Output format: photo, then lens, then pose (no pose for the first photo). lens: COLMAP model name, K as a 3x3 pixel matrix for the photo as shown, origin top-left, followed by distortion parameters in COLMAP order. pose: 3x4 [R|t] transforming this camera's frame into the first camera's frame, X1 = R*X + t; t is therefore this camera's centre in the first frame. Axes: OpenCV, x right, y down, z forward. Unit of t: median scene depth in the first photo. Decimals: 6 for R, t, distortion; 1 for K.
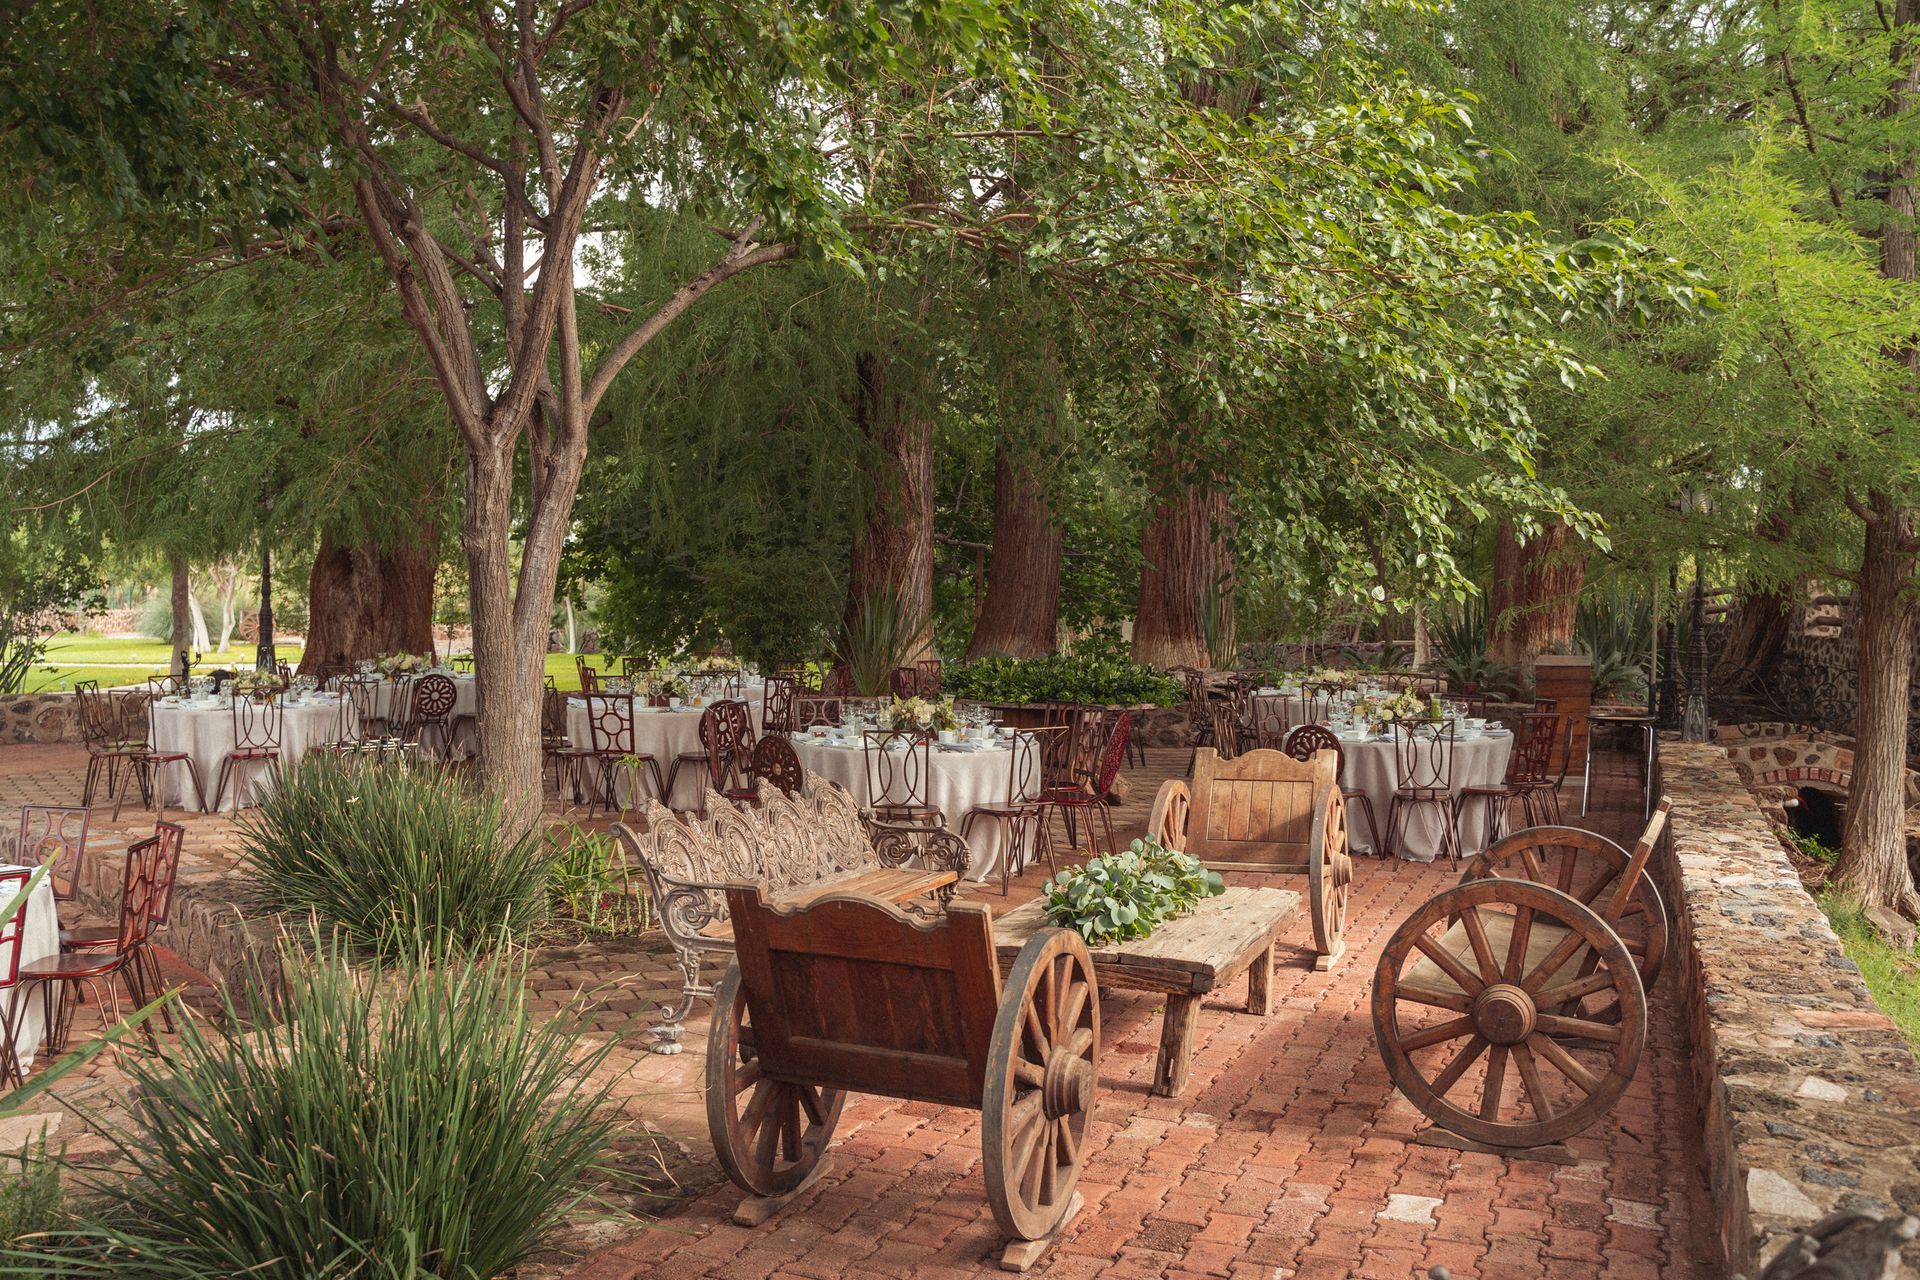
lens RADIAL K [[1616.4, 0, 972.6], [0, 1616.4, 633.8], [0, 0, 1]] dist [-0.134289, 0.061260]
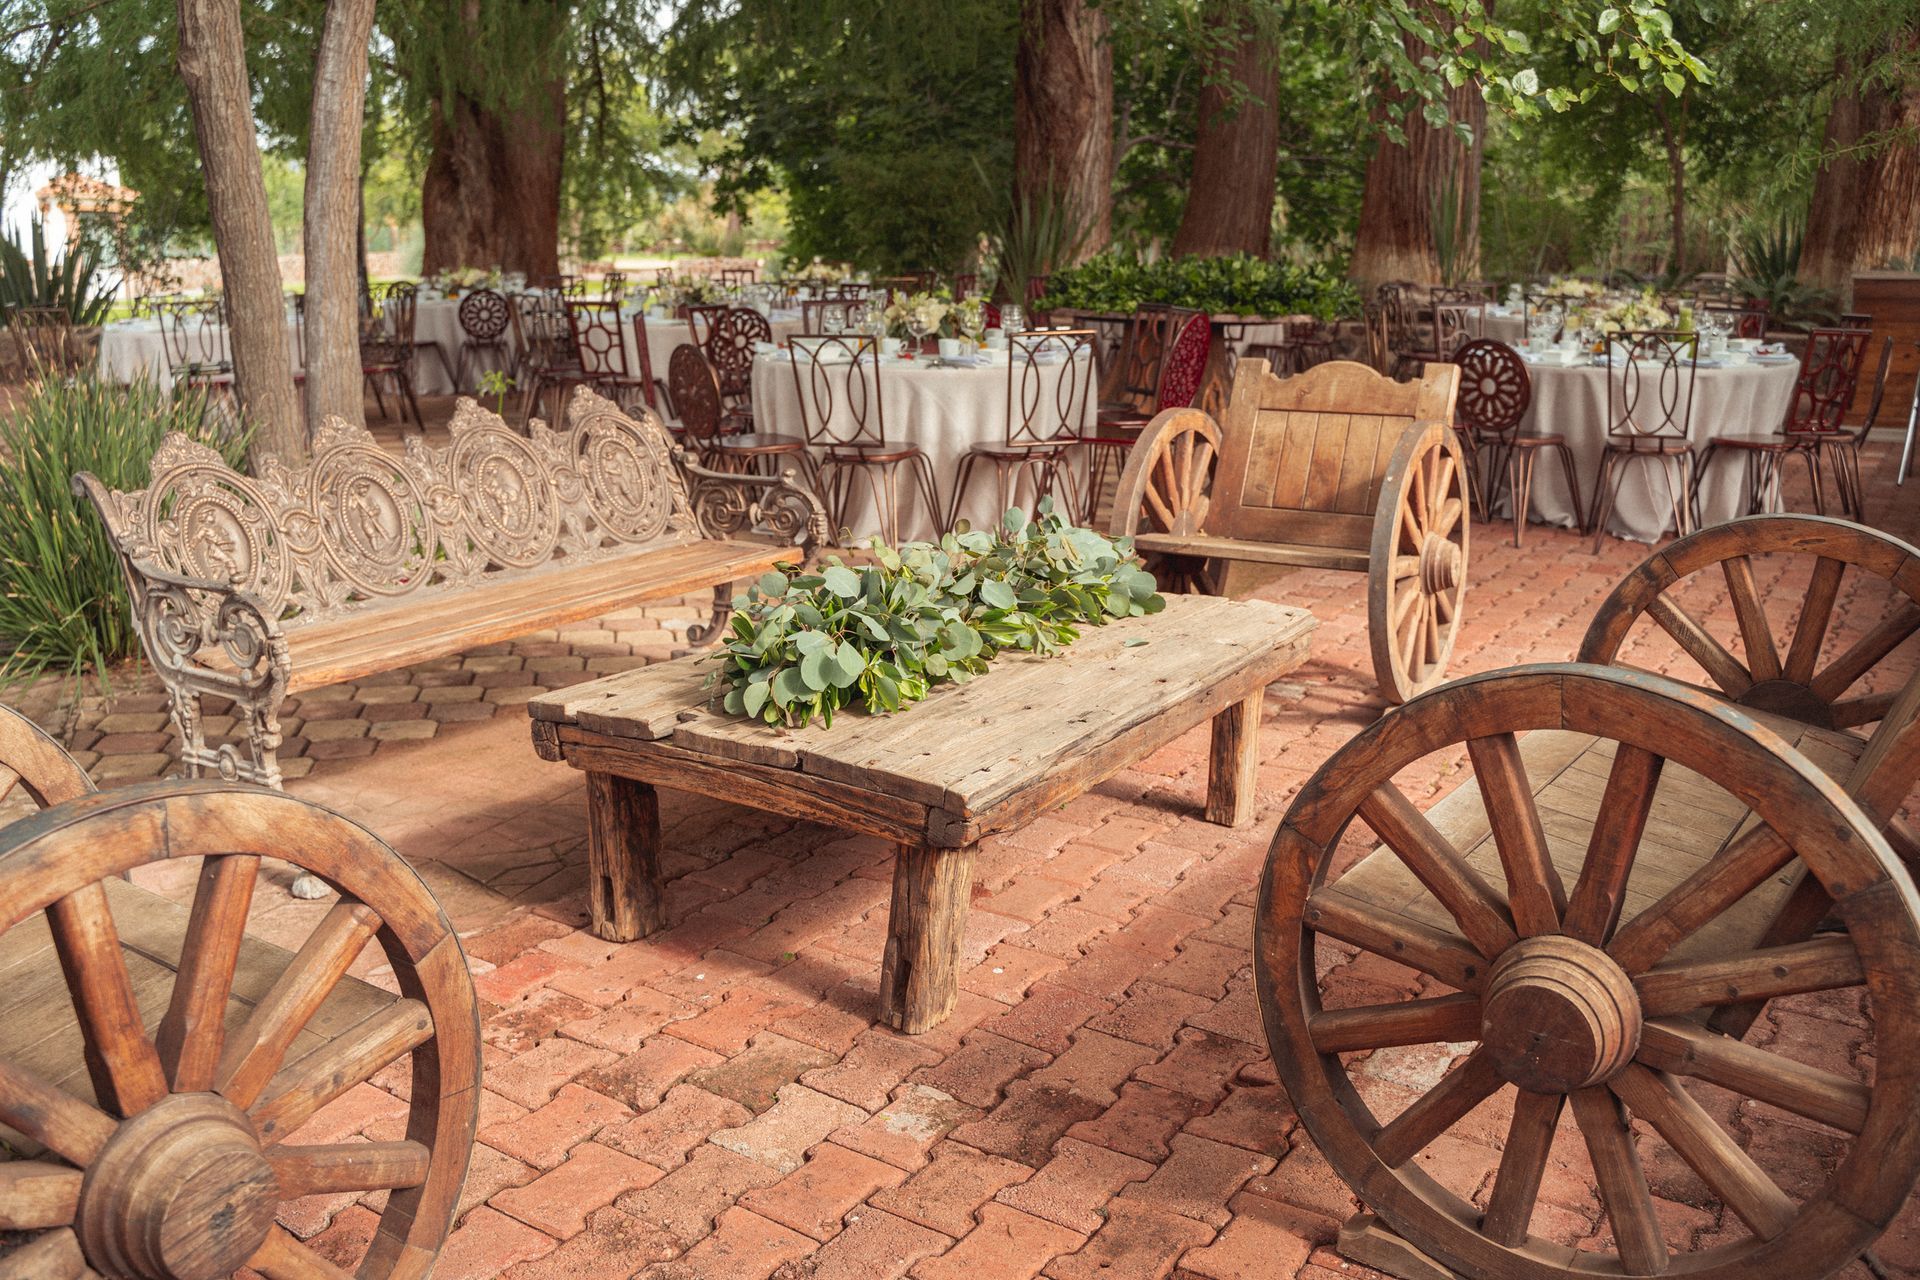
lens RADIAL K [[1616.4, 0, 950.8], [0, 1616.4, 634.0], [0, 0, 1]] dist [-0.134289, 0.061260]
pose [[0.982060, 0.035751, -0.185150, 0.116972], [0.006186, 0.975227, 0.221122, 0.028865], [0.188468, -0.218300, 0.957510, 0.282198]]
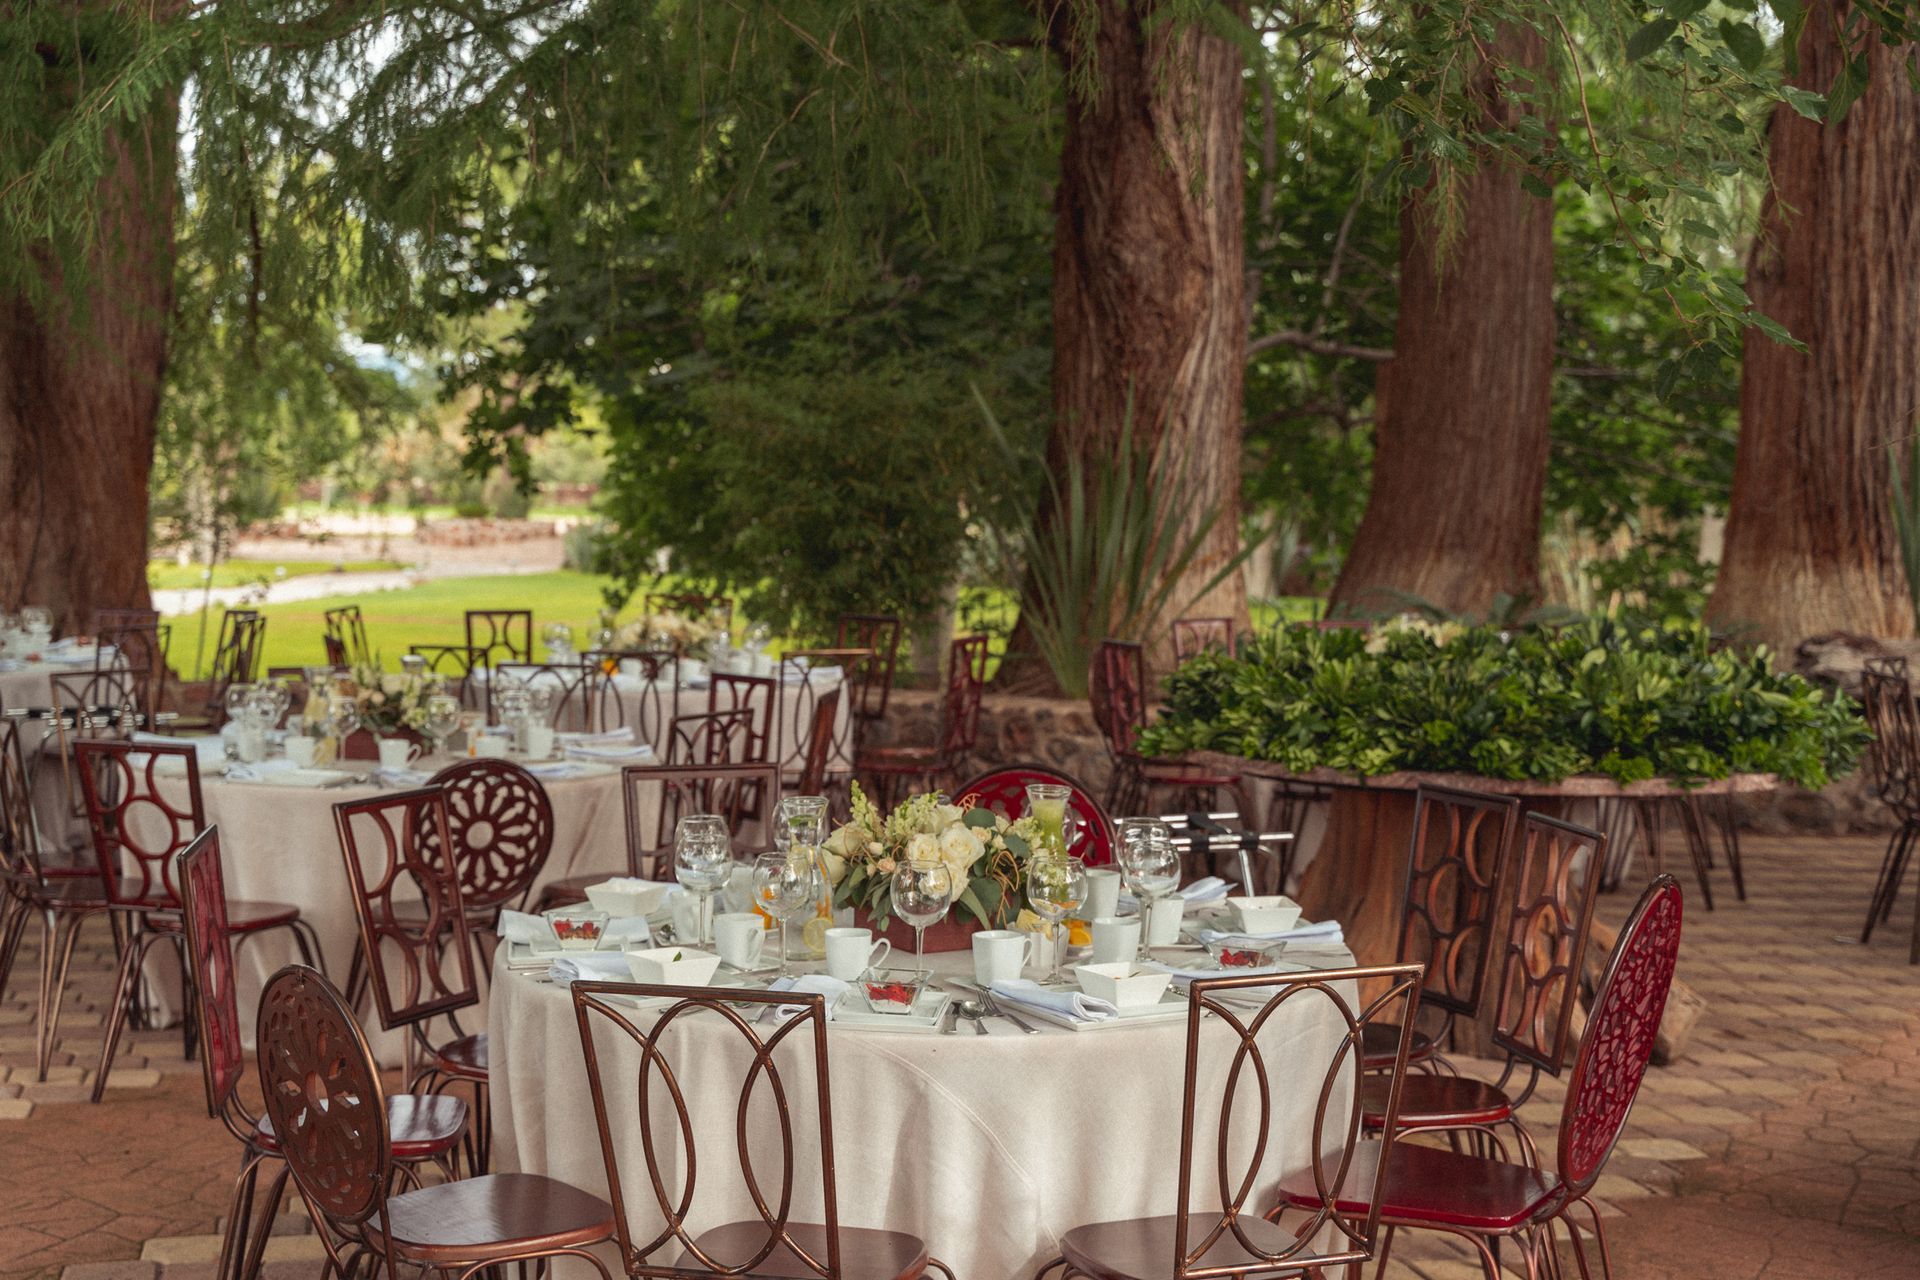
lens RADIAL K [[2834.7, 0, 962.3], [0, 2834.7, 648.4], [0, 0, 1]] dist [-0.003100, 0.000000]
pose [[0.986456, 0.007457, -0.163858, 0.054833], [-0.000976, 0.999215, 0.039596, -0.007647], [0.164025, -0.038900, 0.985689, 0.507006]]
